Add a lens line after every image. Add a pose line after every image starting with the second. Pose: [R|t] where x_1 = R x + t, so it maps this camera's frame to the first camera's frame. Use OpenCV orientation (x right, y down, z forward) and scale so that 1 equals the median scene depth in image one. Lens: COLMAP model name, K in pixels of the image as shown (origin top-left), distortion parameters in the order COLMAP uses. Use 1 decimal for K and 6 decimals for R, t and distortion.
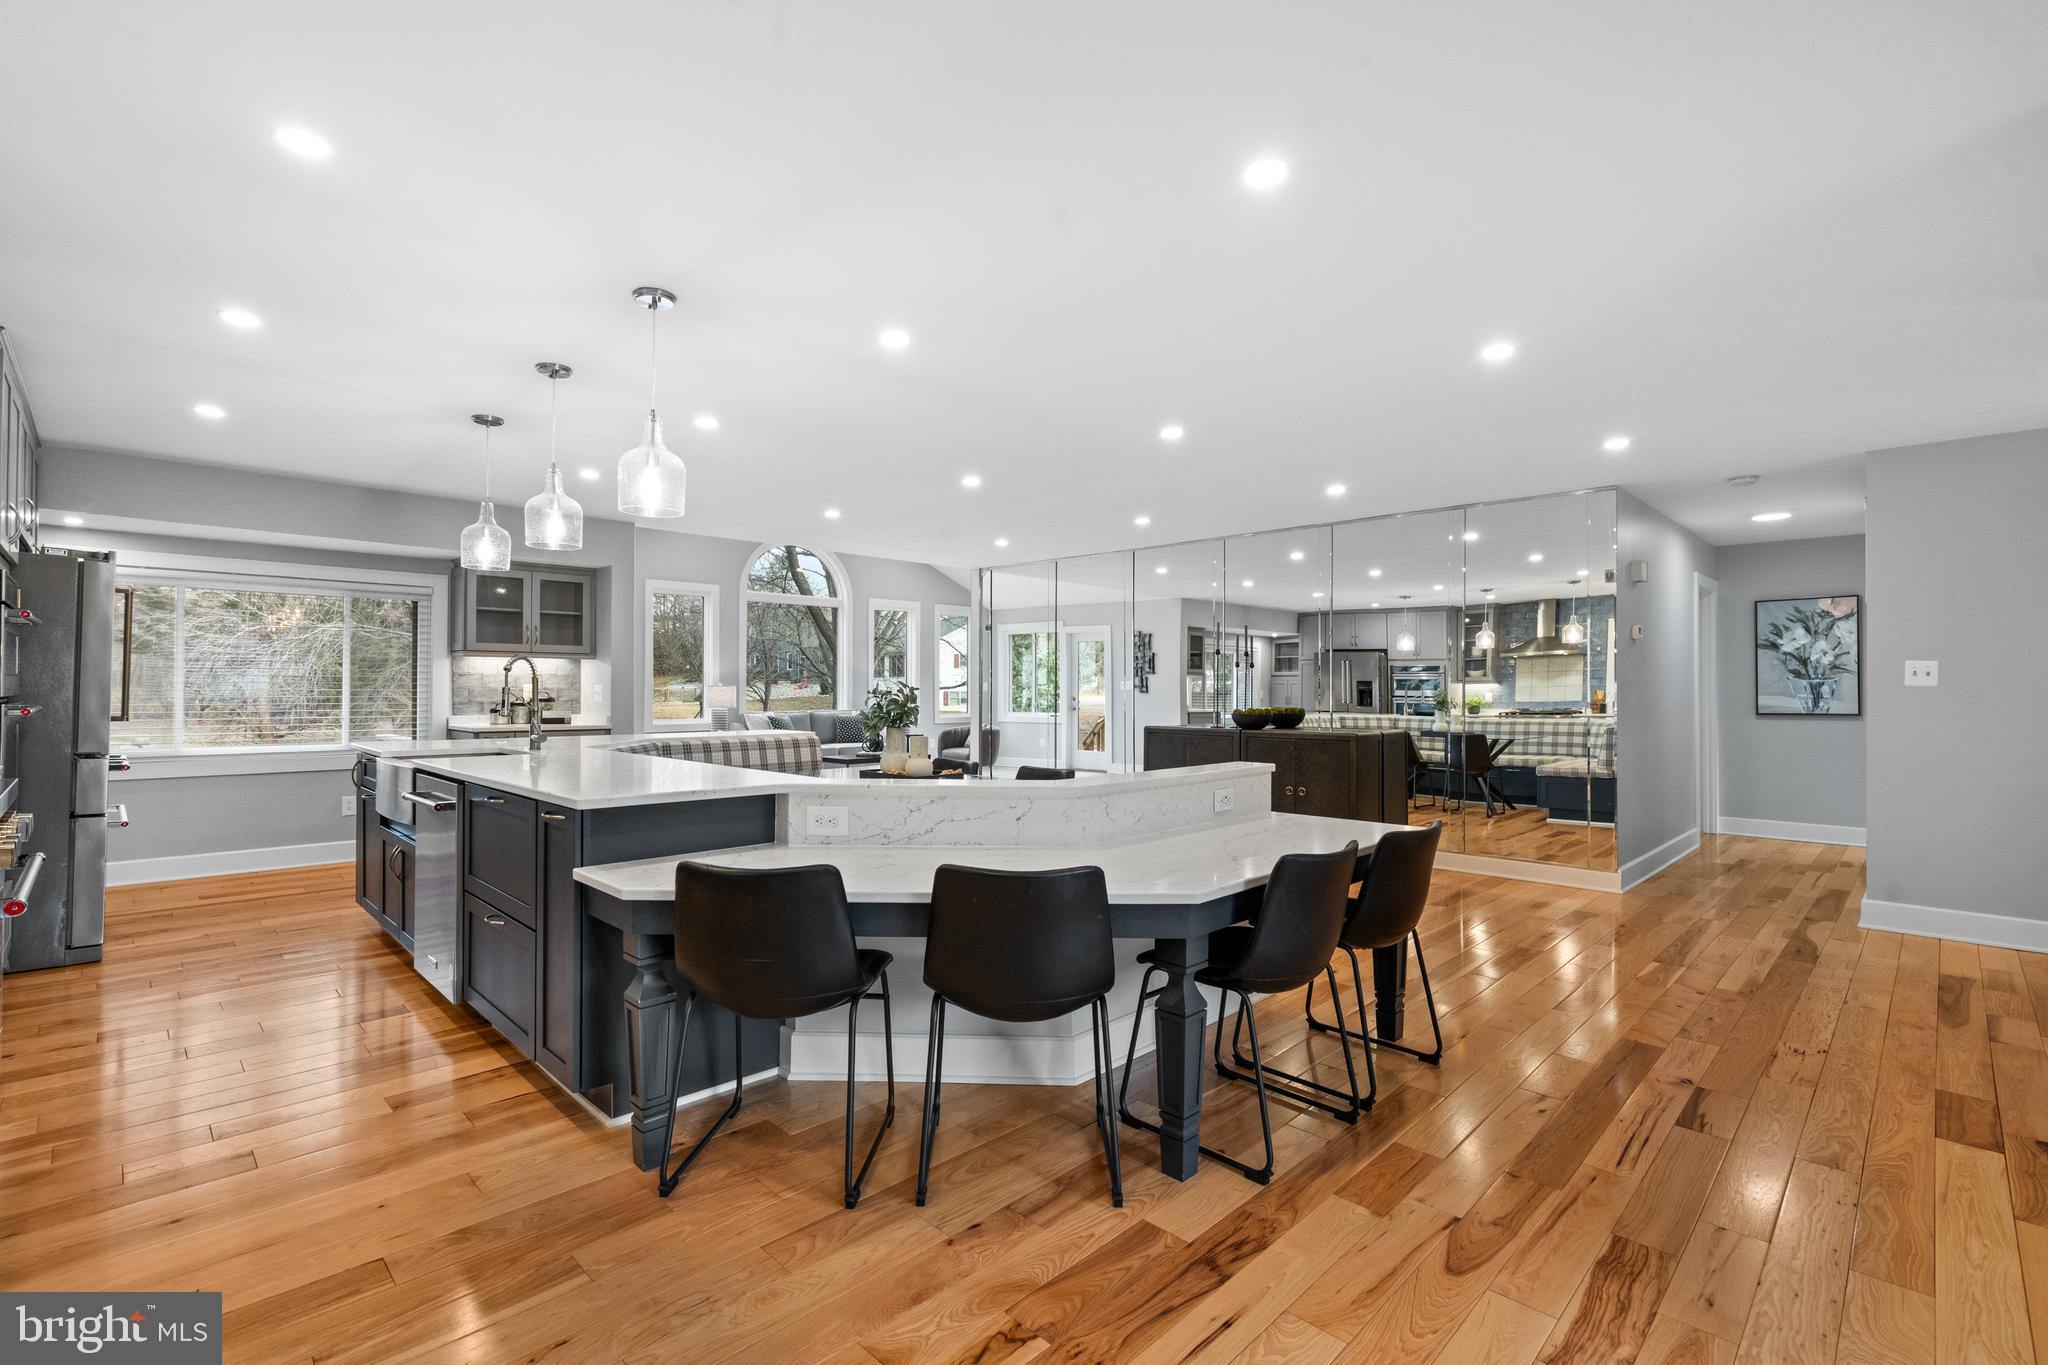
lens RADIAL K [[910.2, 0, 1020.6], [0, 910.2, 688.5], [0, 0, 1]] dist [0.000659, 0.000144]
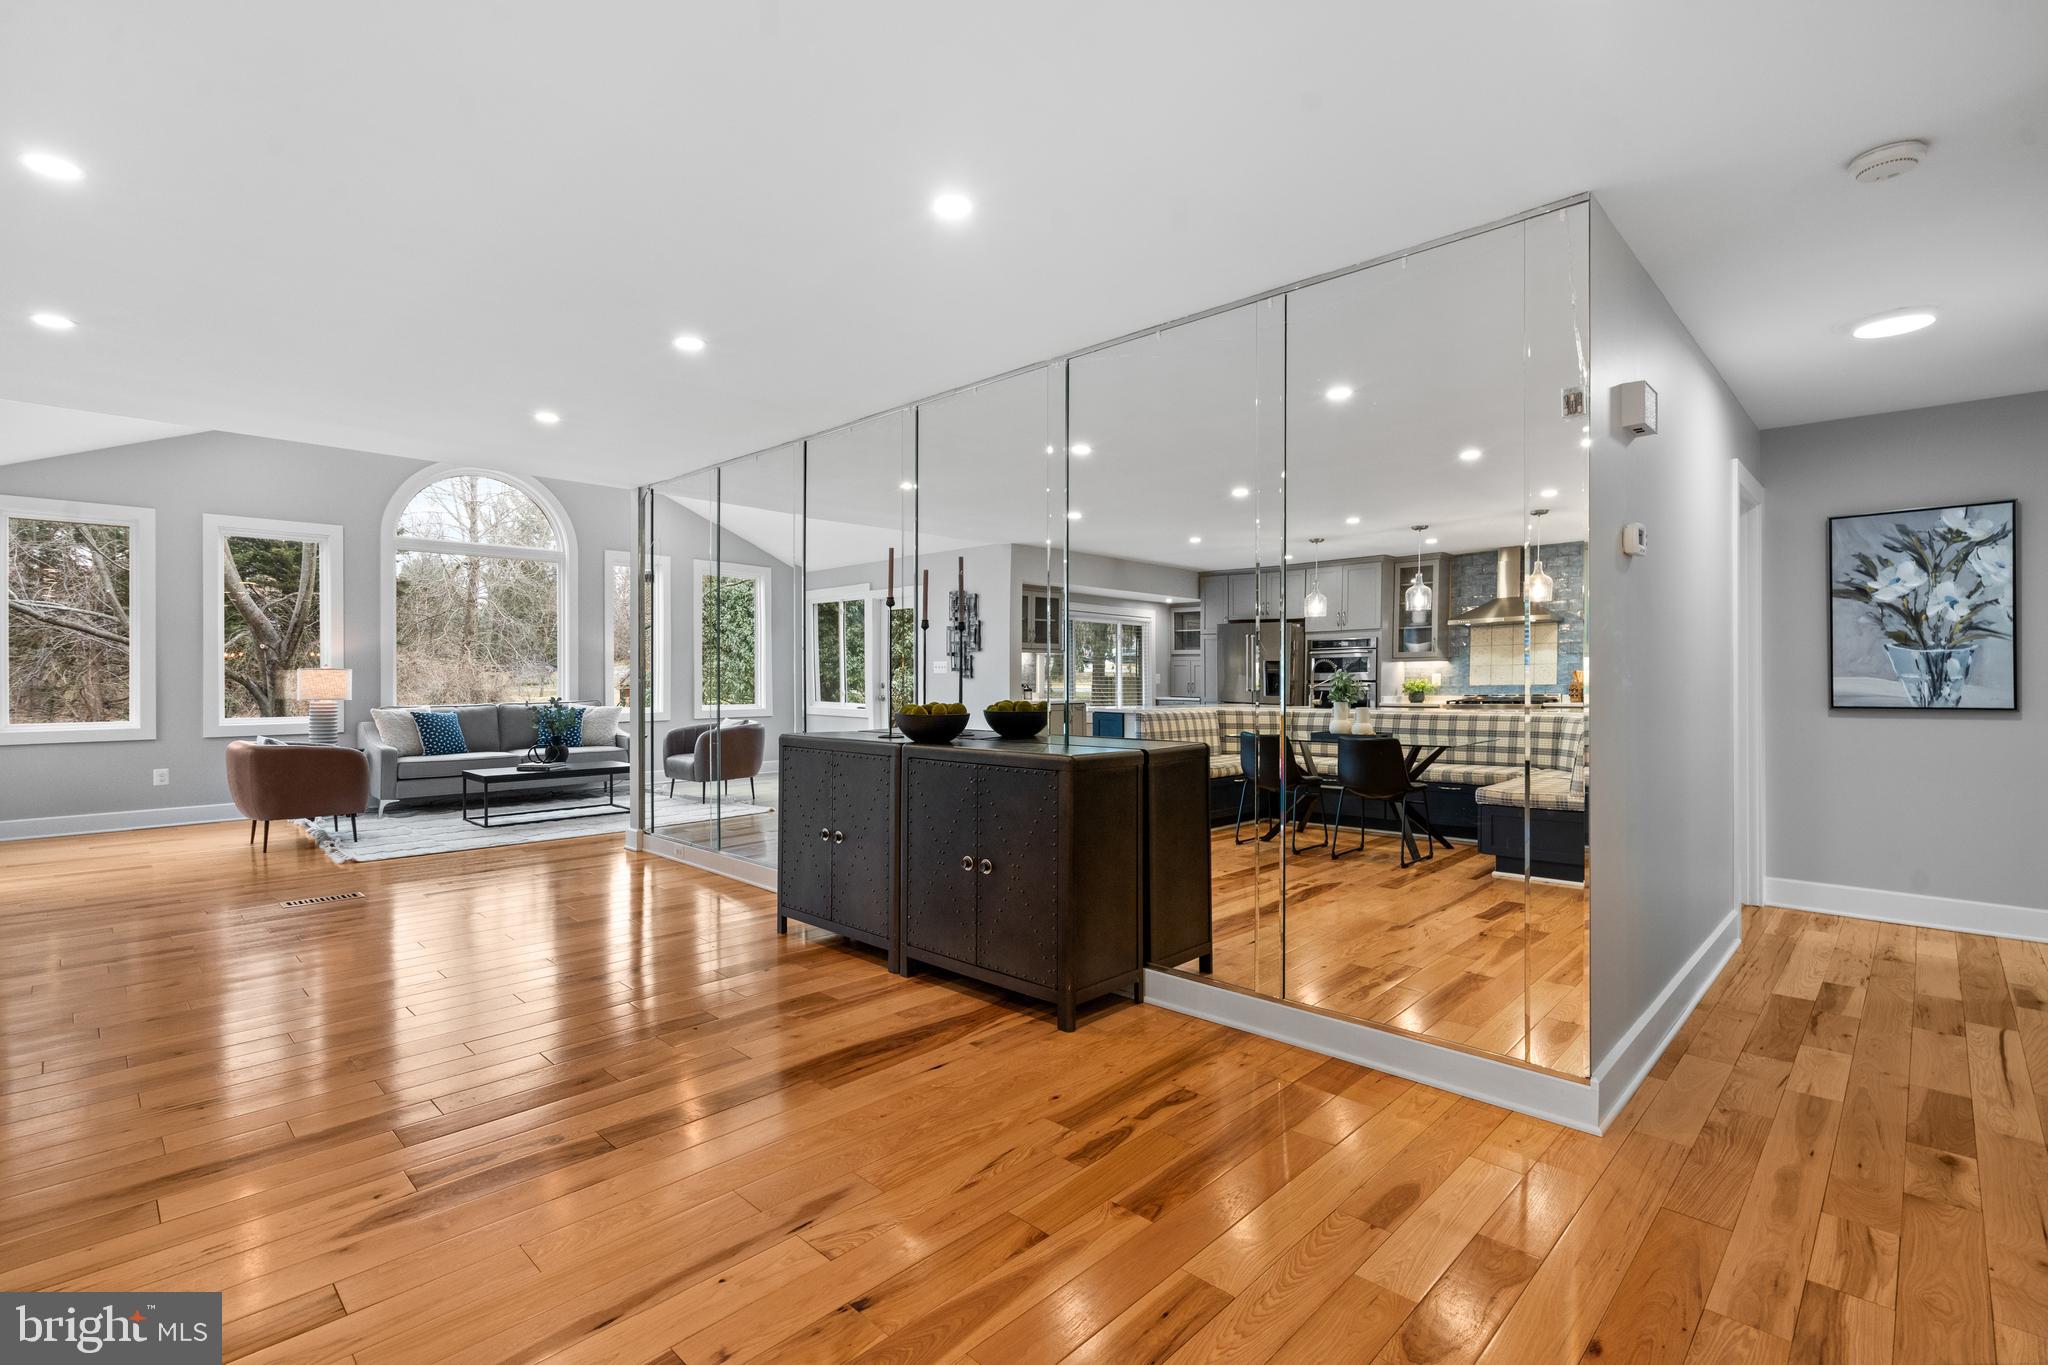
lens RADIAL K [[931.9, 0, 1020.5], [0, 931.9, 672.6], [0, 0, 1]] dist [-0.000385, 0.000014]
pose [[0.999881, -0.003388, 0.015080, 0.216008], [0.003368, 0.999993, 0.001338, 0.002067], [-0.015084, -0.001287, 0.999885, 0.320212]]
